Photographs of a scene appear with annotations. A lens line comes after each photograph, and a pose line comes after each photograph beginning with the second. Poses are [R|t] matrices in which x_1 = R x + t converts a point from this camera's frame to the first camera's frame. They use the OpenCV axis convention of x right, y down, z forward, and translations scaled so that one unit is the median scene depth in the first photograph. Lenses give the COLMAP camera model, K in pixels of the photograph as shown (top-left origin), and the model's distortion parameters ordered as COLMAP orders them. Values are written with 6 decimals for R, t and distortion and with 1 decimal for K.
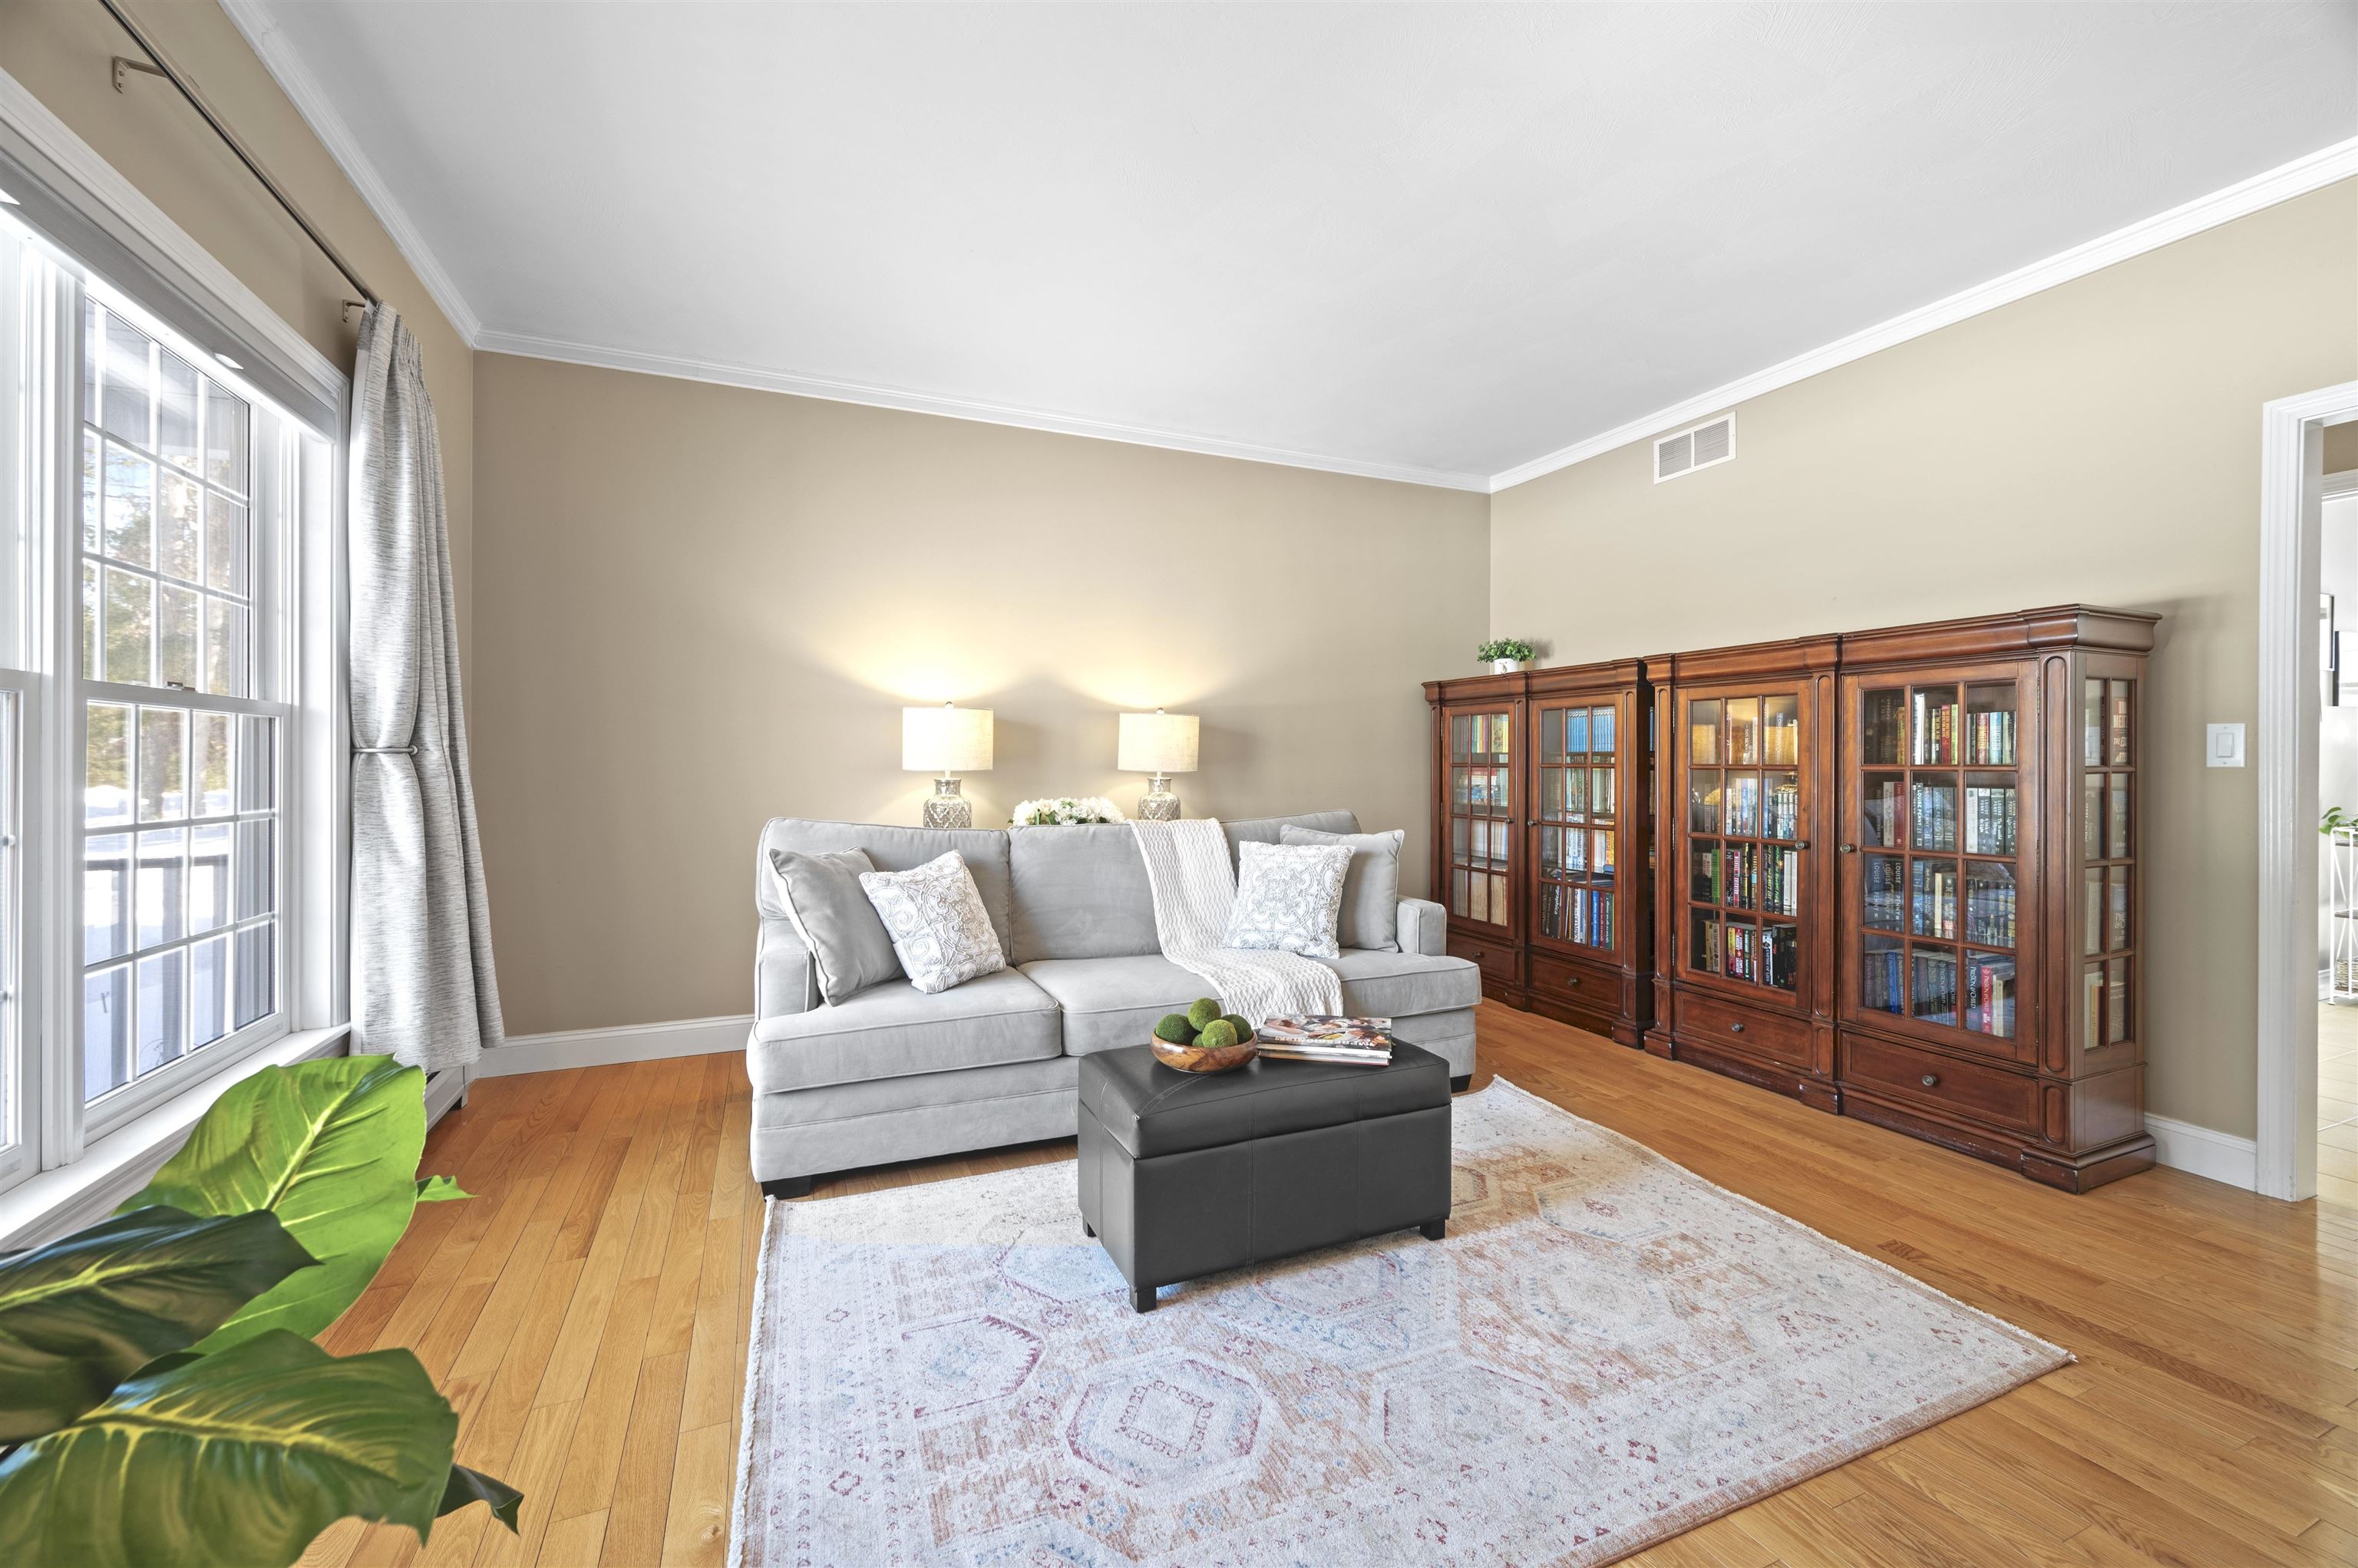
lens RADIAL K [[933.8, 0, 1183.3], [0, 933.8, 770.9], [0, 0, 1]] dist [-0.002700, 0.000118]
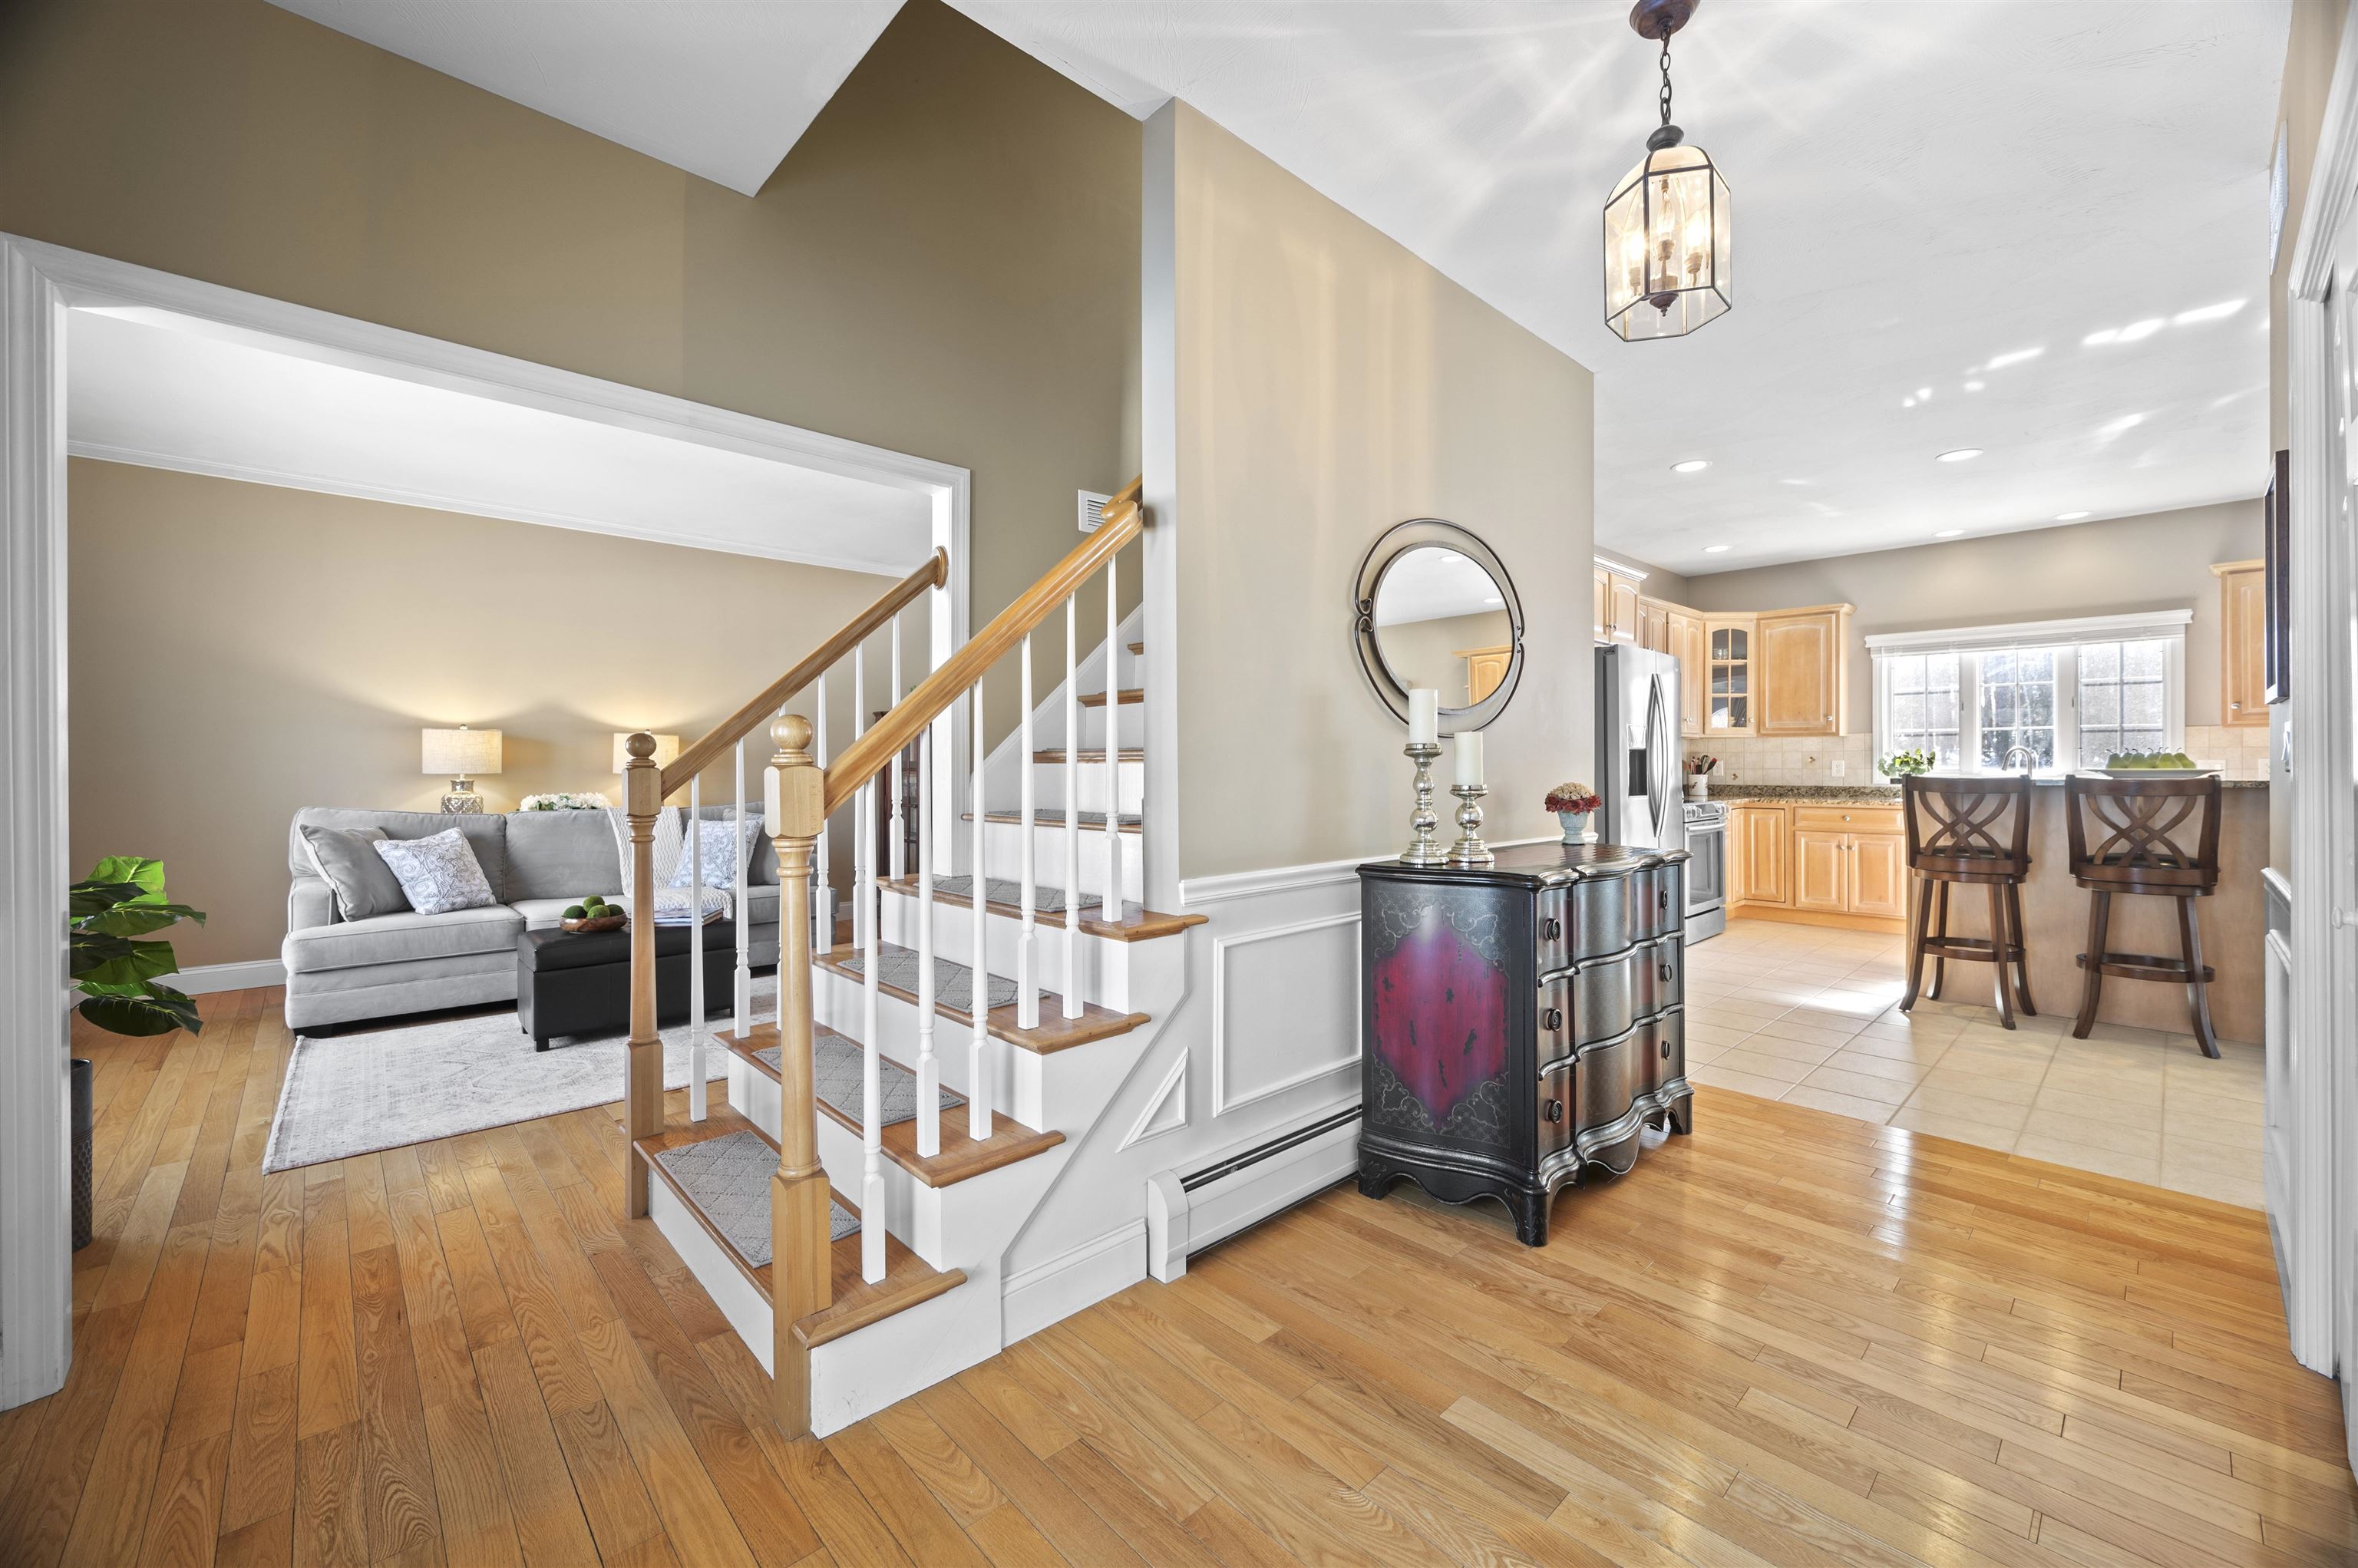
lens RADIAL K [[933.8, 0, 1184.4], [0, 933.8, 776.4], [0, 0, 1]] dist [-0.002700, 0.000118]
pose [[0.944081, -0.003314, 0.329696, 0.404019], [0.003420, 0.999994, 0.000259, 0.009079], [-0.329695, 0.000883, 0.944087, -0.879847]]
